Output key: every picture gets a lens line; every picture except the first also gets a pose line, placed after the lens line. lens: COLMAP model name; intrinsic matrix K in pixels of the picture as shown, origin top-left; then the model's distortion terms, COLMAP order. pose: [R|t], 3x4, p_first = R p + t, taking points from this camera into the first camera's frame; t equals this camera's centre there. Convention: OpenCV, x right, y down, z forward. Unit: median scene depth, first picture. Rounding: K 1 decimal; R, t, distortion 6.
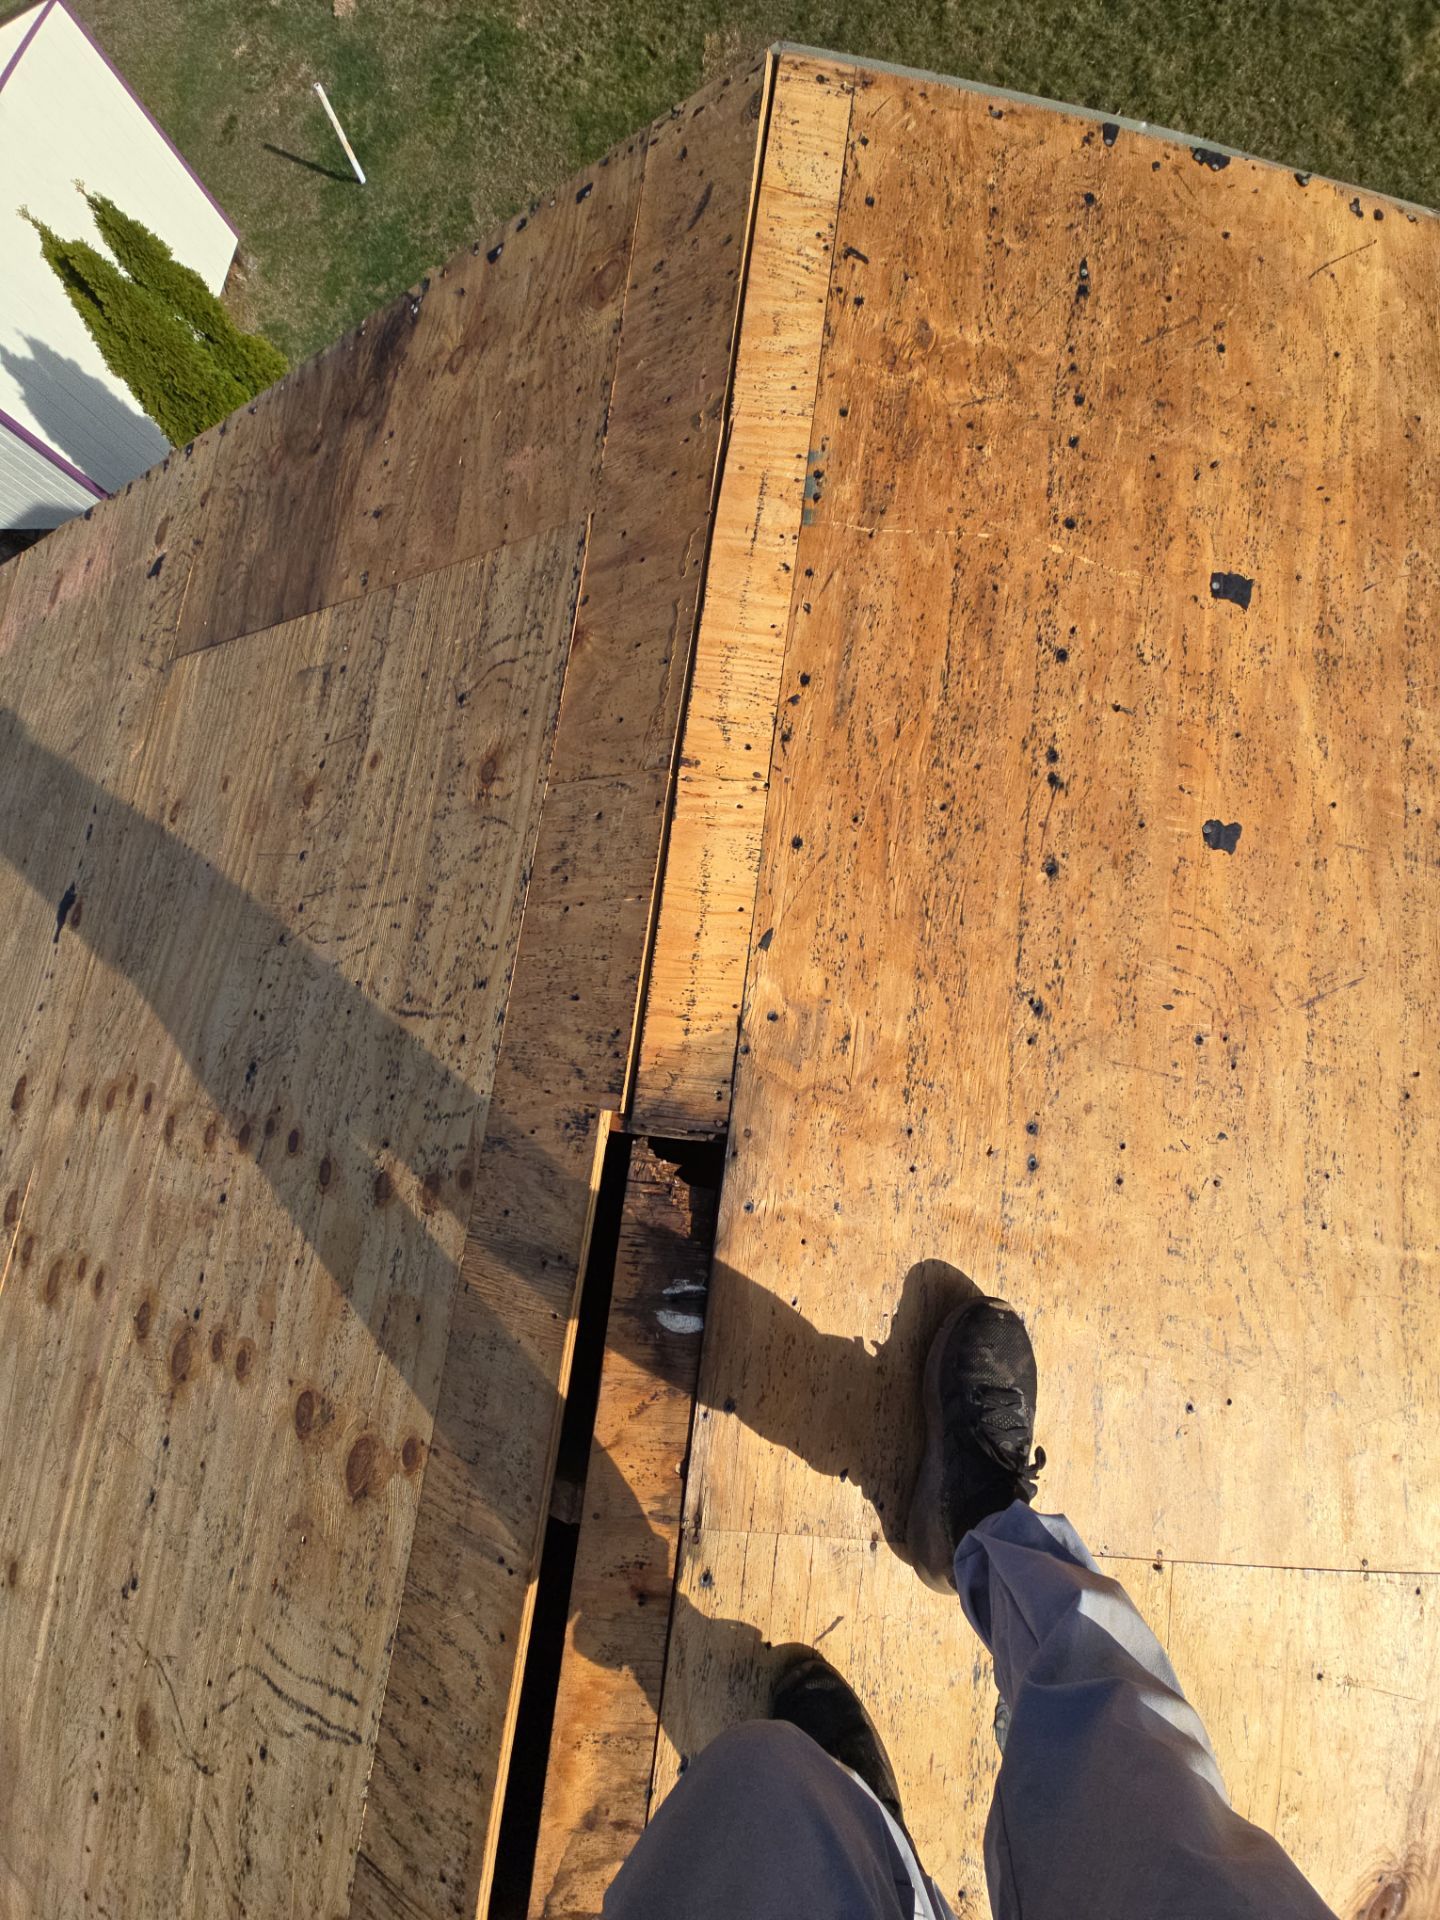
lens RADIAL K [[766.0, 0, 710.3], [0, 766.0, 952.3], [0, 0, 1]] dist [0.010265, -0.006839]
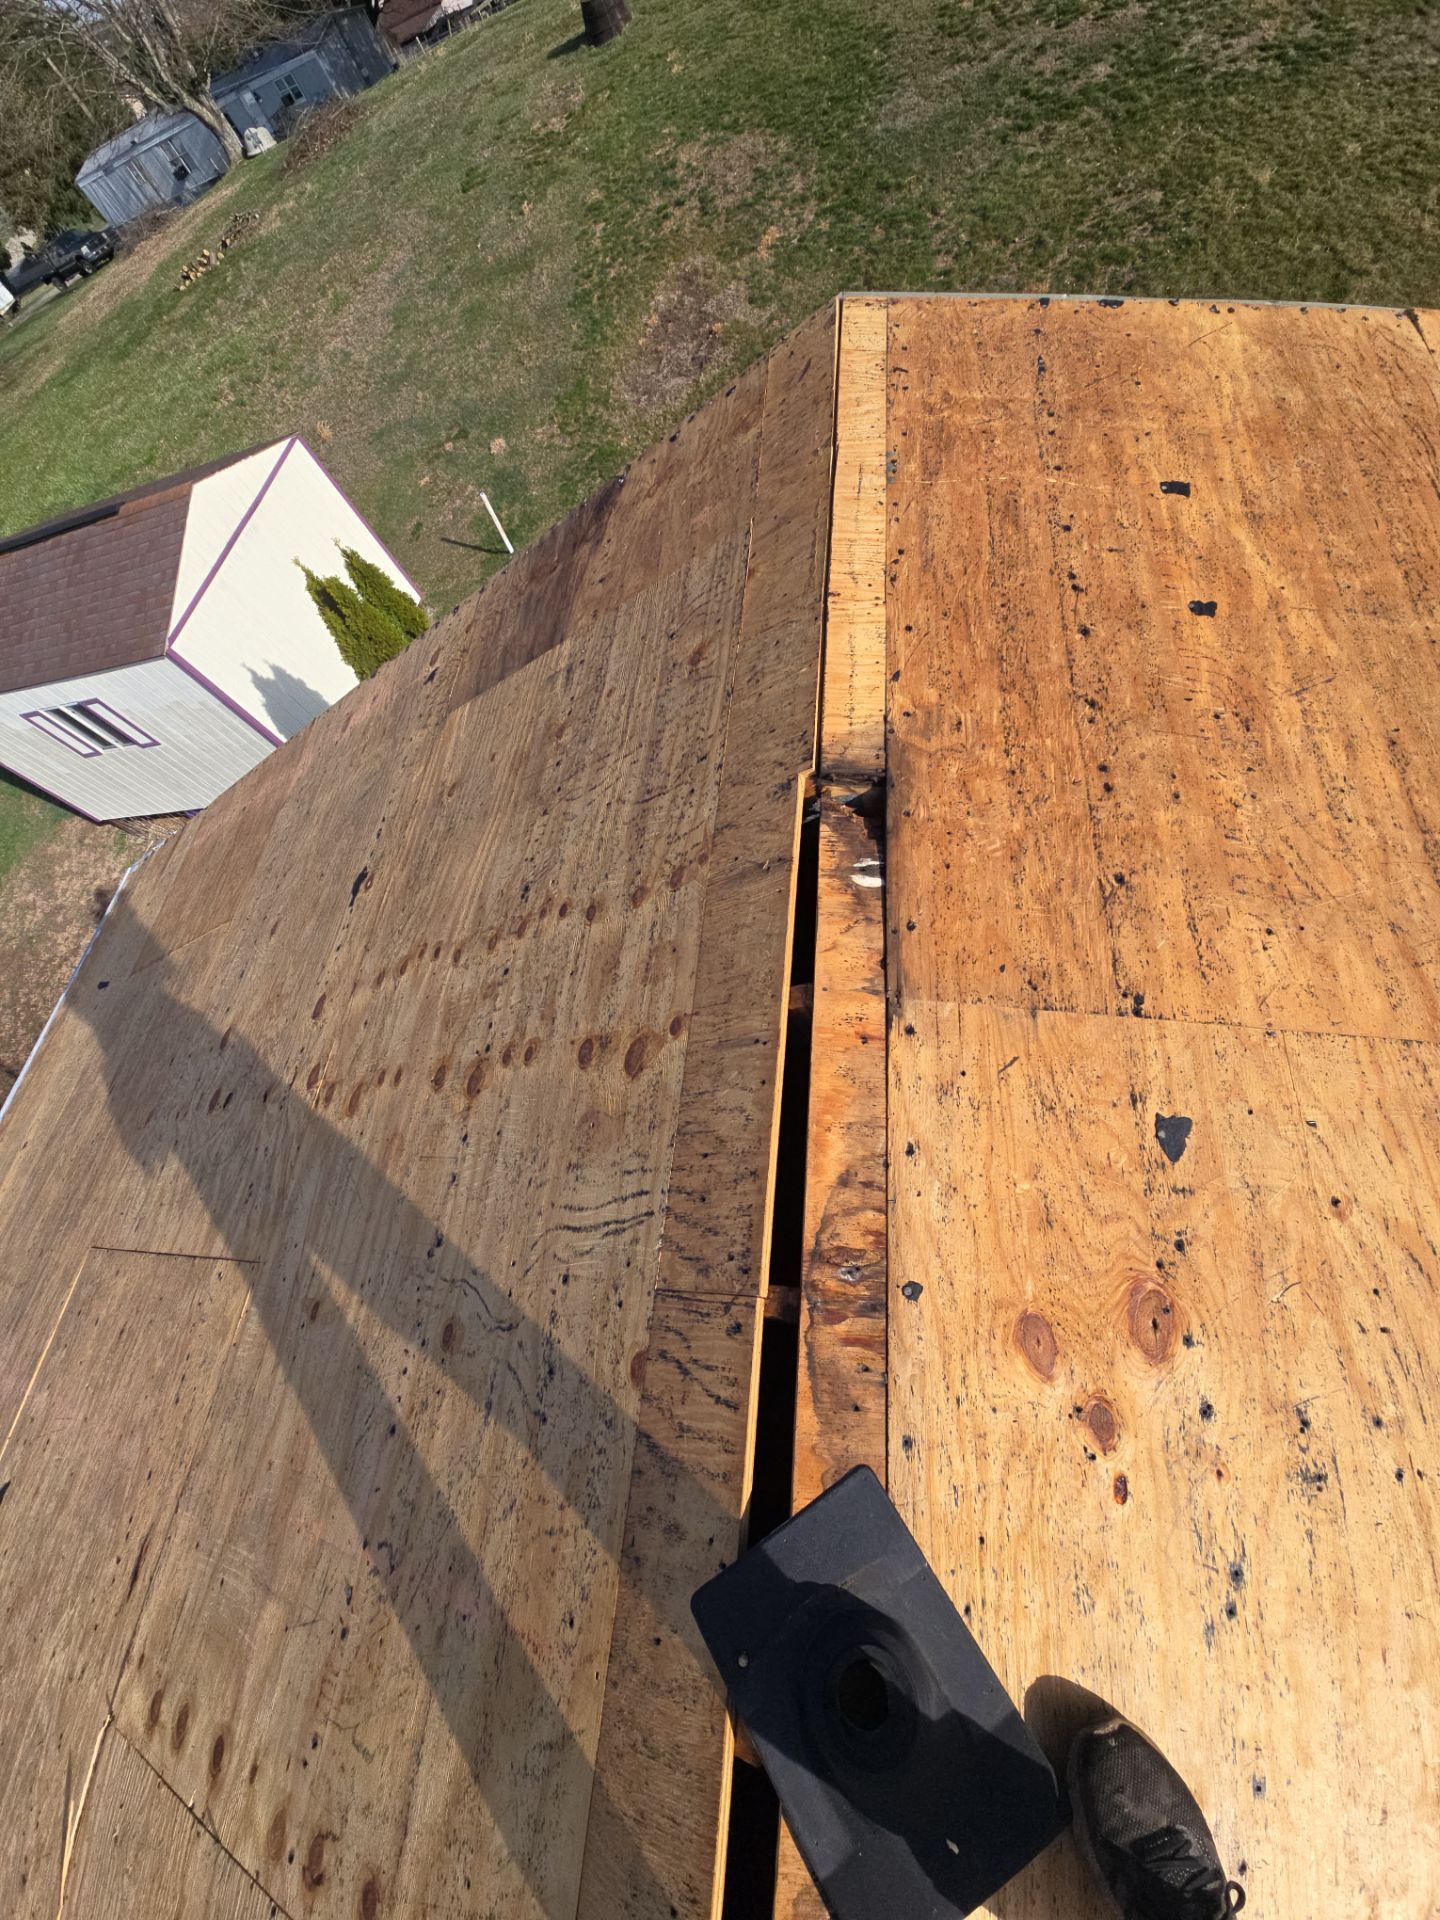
lens RADIAL K [[766.0, 0, 710.3], [0, 766.0, 952.3], [0, 0, 1]] dist [0.010265, -0.006839]
pose [[0.991750, -0.078841, -0.101075, -0.169281], [0.044676, 0.951644, -0.303938, 0.881201], [0.120150, 0.296915, 0.947315, -0.305321]]
